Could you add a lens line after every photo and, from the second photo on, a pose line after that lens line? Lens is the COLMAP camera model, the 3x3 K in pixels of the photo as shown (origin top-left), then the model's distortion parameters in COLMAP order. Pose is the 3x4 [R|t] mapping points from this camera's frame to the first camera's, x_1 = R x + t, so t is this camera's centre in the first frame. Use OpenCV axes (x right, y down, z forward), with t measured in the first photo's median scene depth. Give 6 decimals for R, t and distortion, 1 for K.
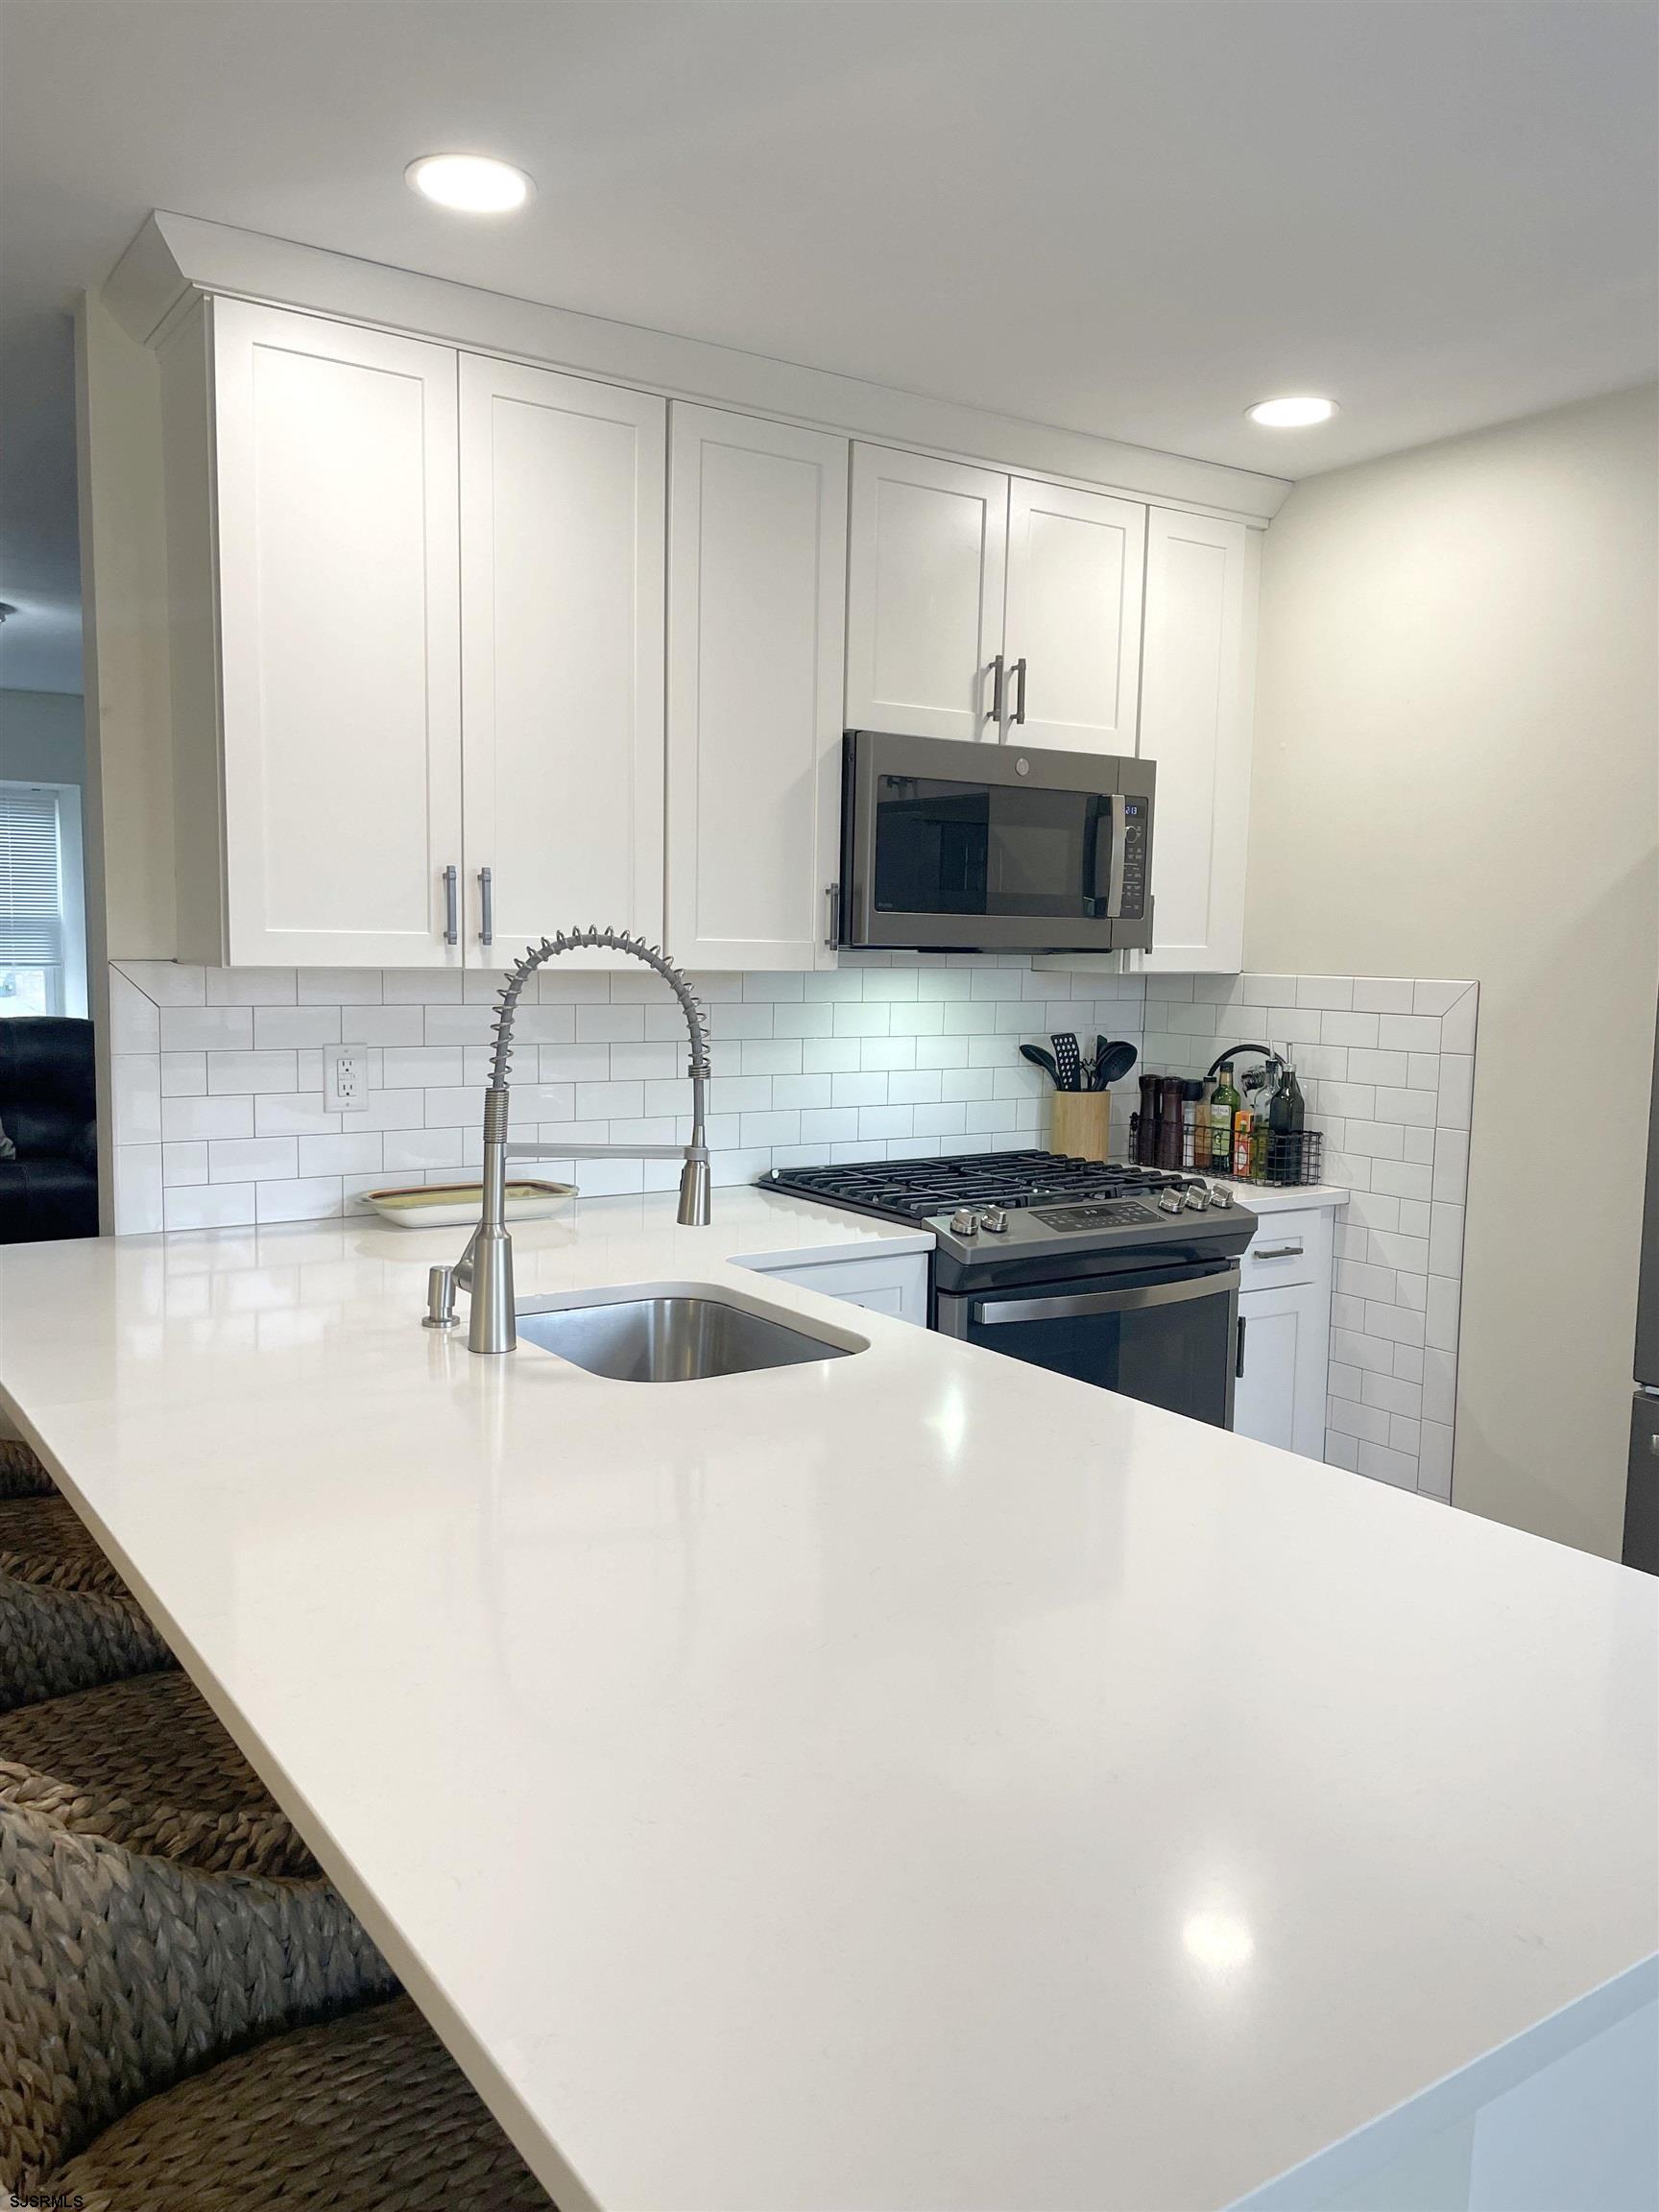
lens RADIAL K [[1668.0, 0, 833.1], [0, 1668.0, 1109.8], [0, 0, 1]] dist [0.072119, -0.090455]
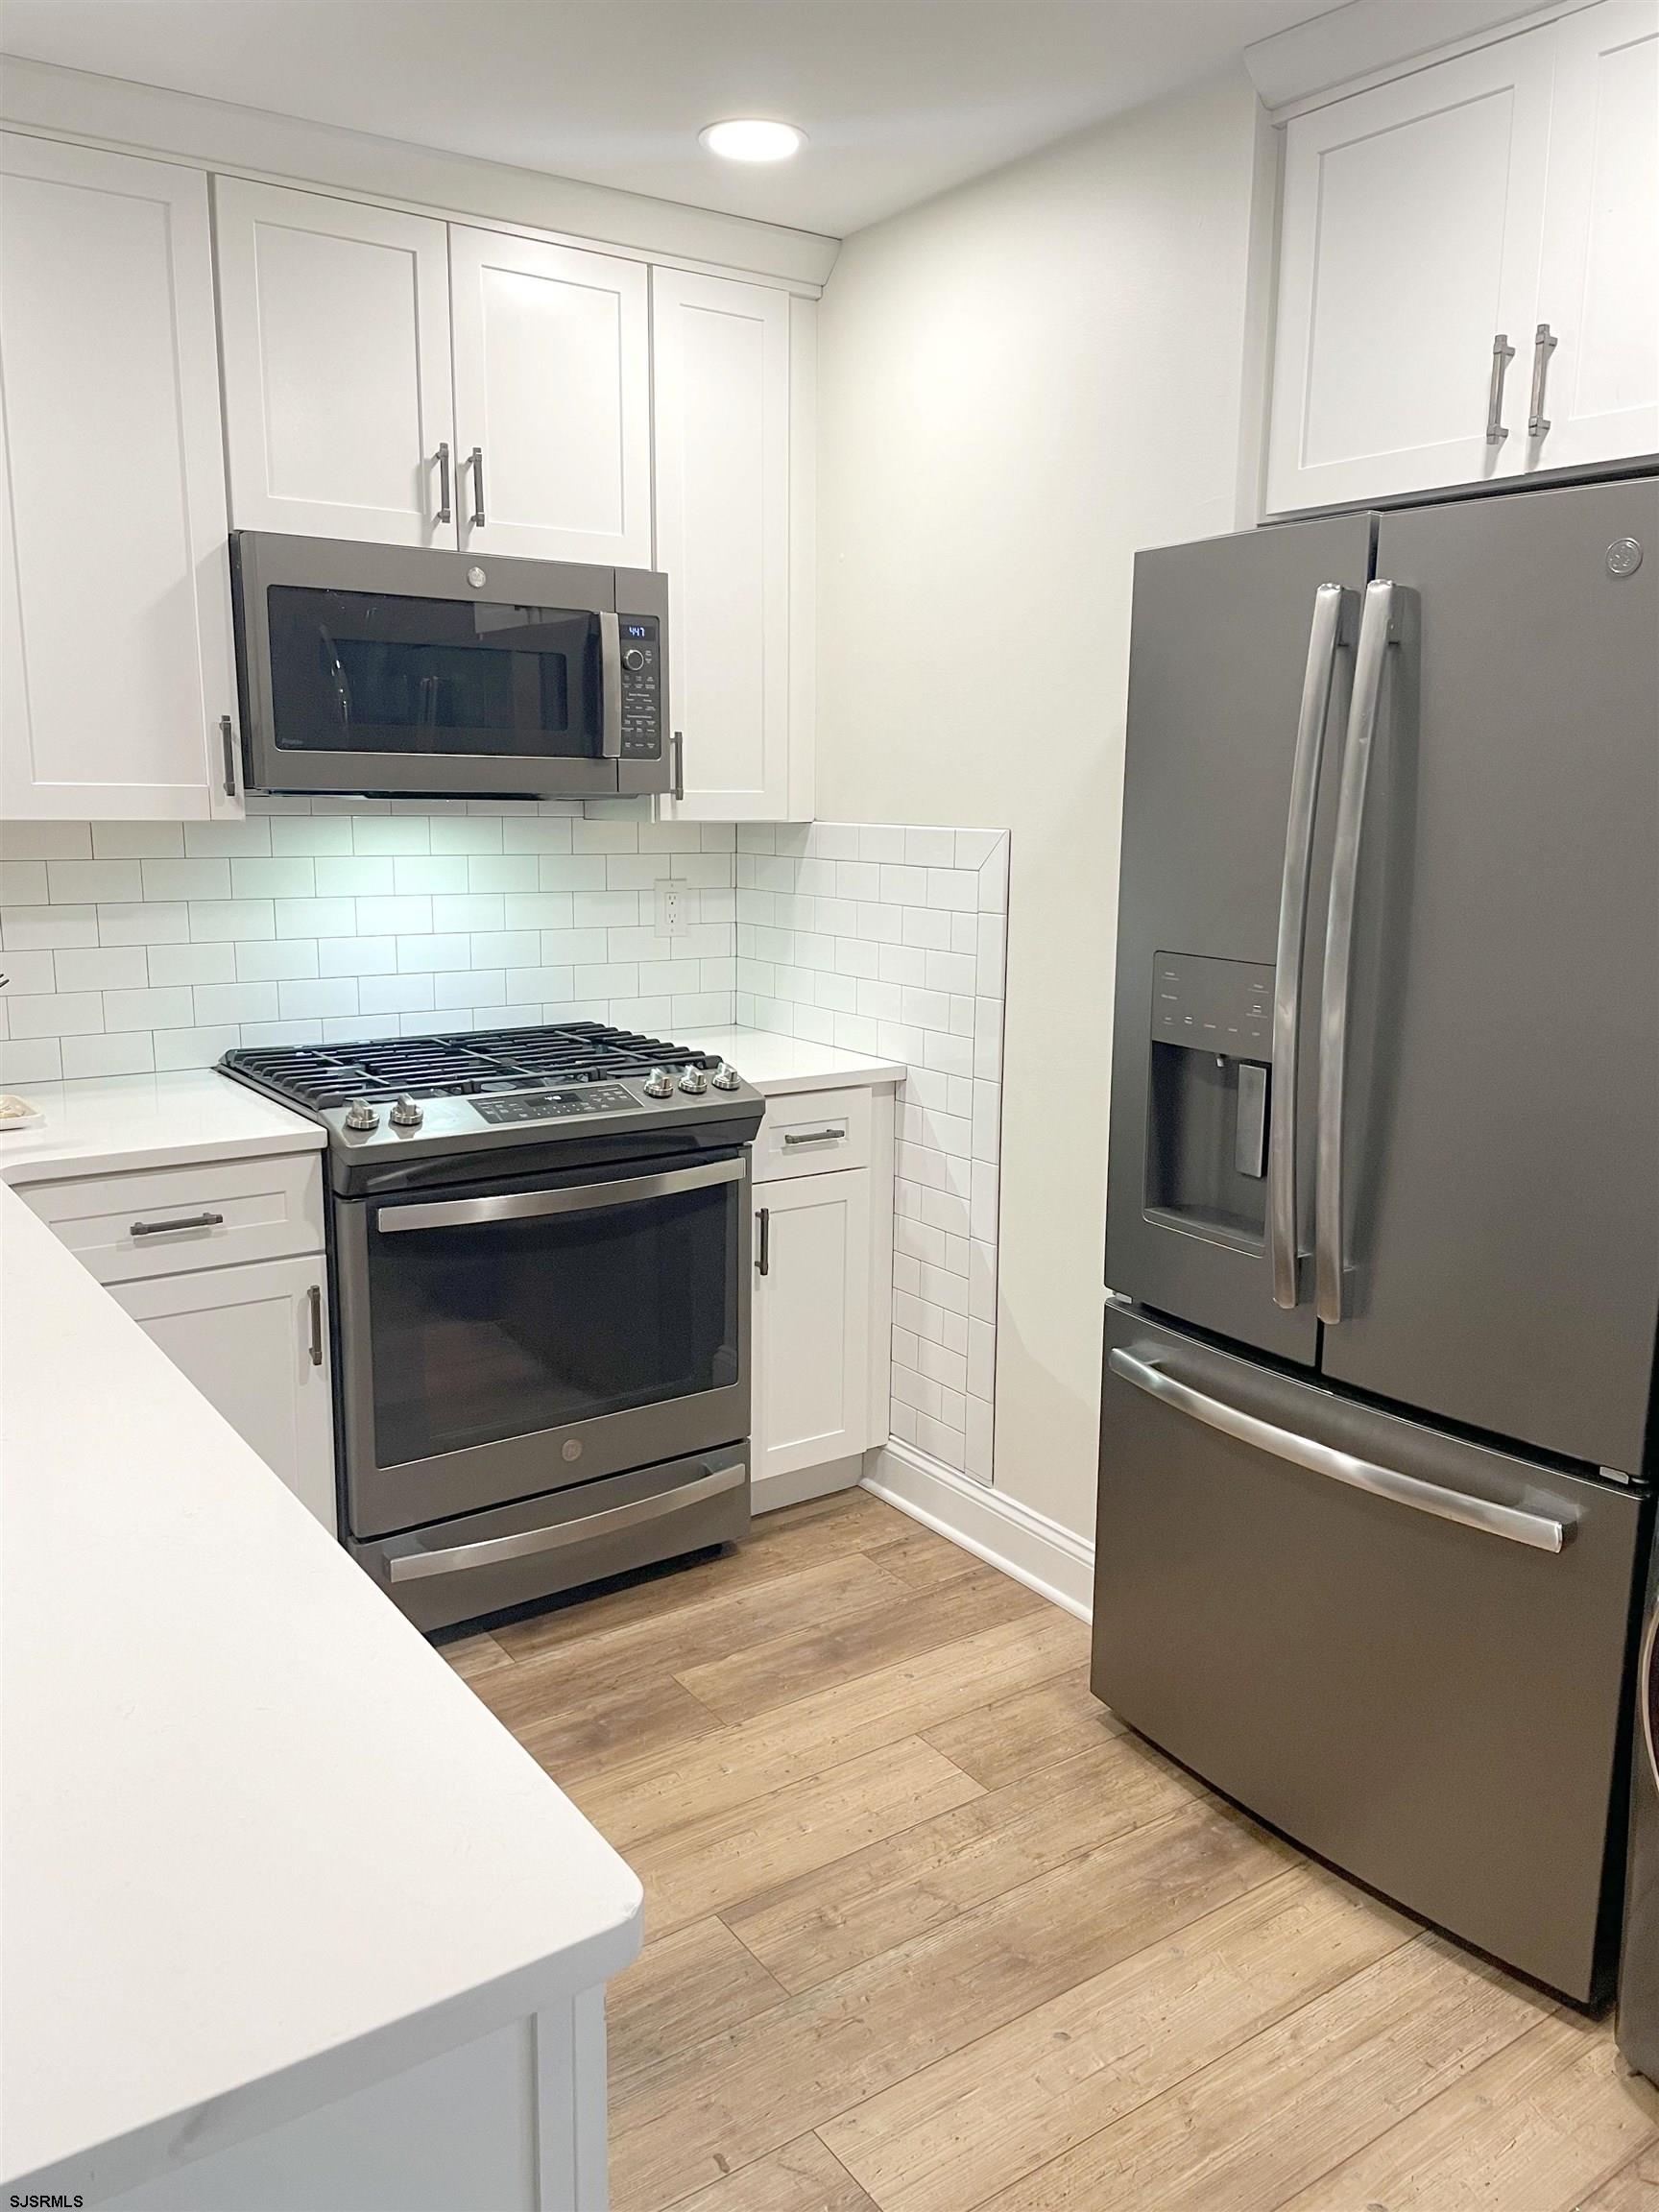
lens RADIAL K [[1668.0, 0, 813.4], [0, 1668.0, 1097.4], [0, 0, 1]] dist [0.072119, -0.090455]
pose [[0.999827, -0.010461, 0.015361, 0.260798], [0.009144, 0.996473, 0.083417, -0.010508], [-0.016180, -0.083262, 0.996396, 0.116438]]
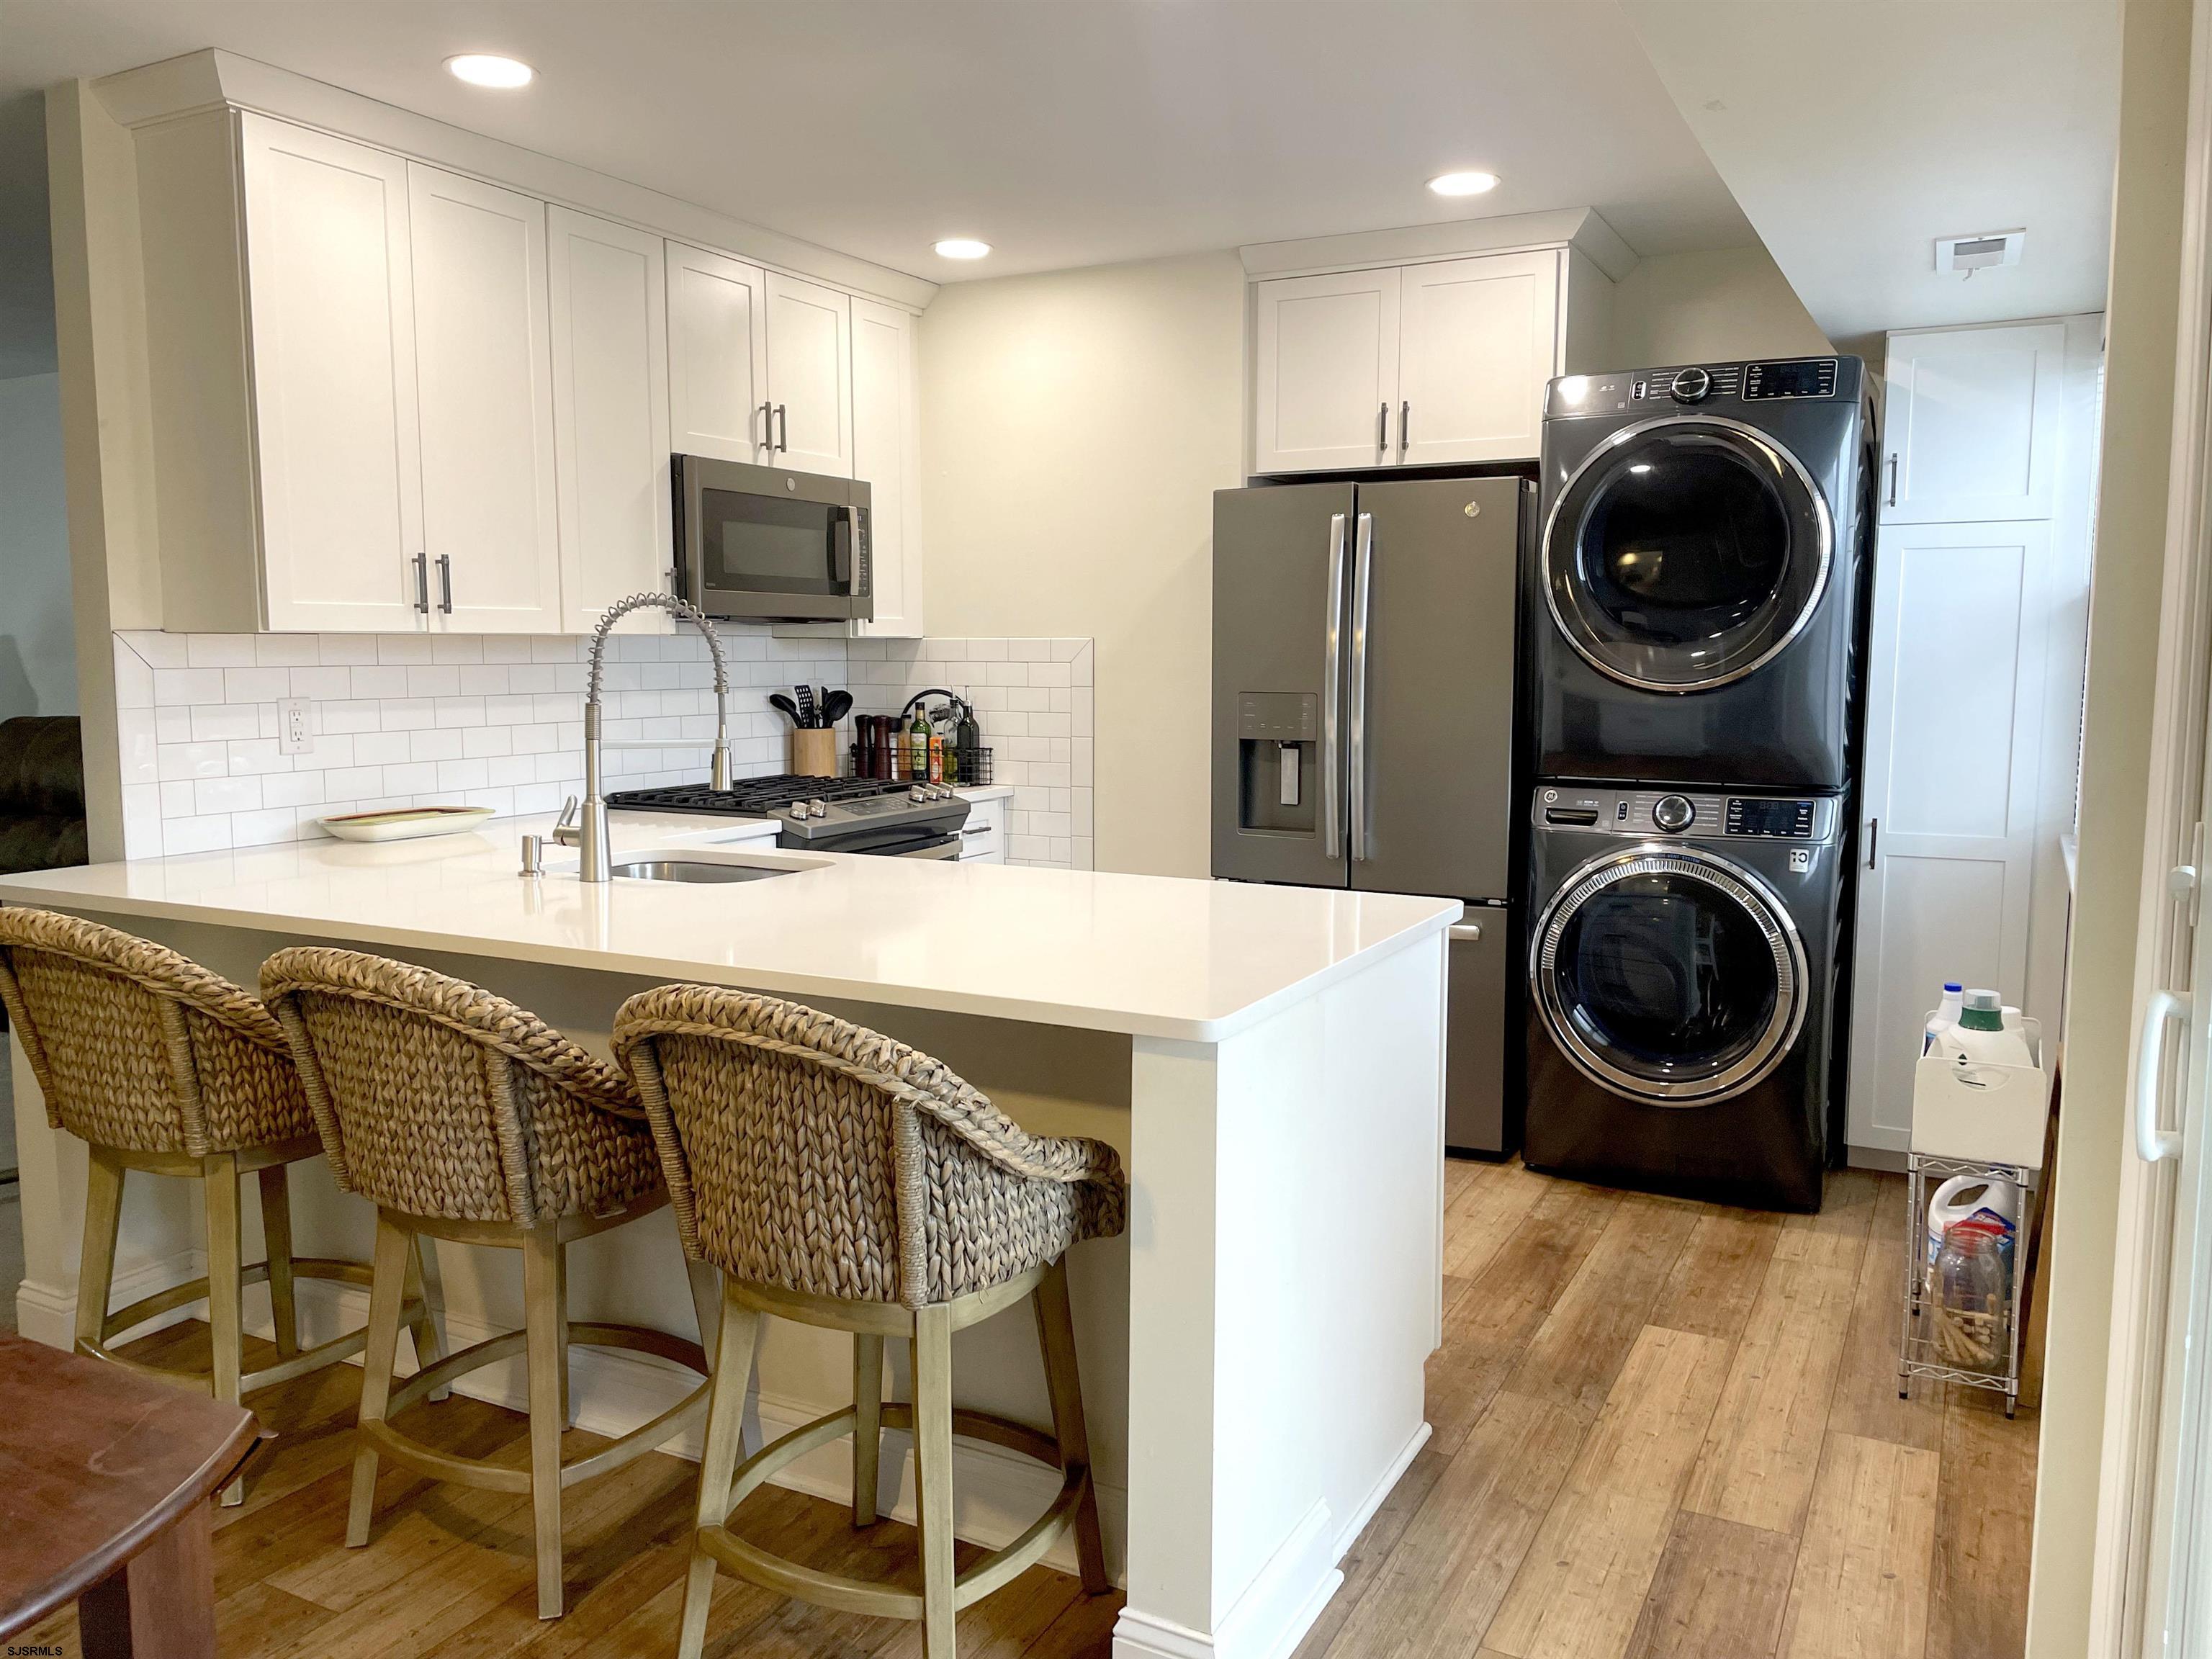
lens RADIAL K [[1668.0, 0, 1125.4], [0, 1668.0, 819.5], [0, 0, 1]] dist [0.072119, -0.090455]
pose [[0.880810, -0.068693, 0.468461, -0.297085], [0.065567, 0.997583, 0.022999, 0.052772], [-0.468908, 0.010458, 0.883185, -0.324522]]
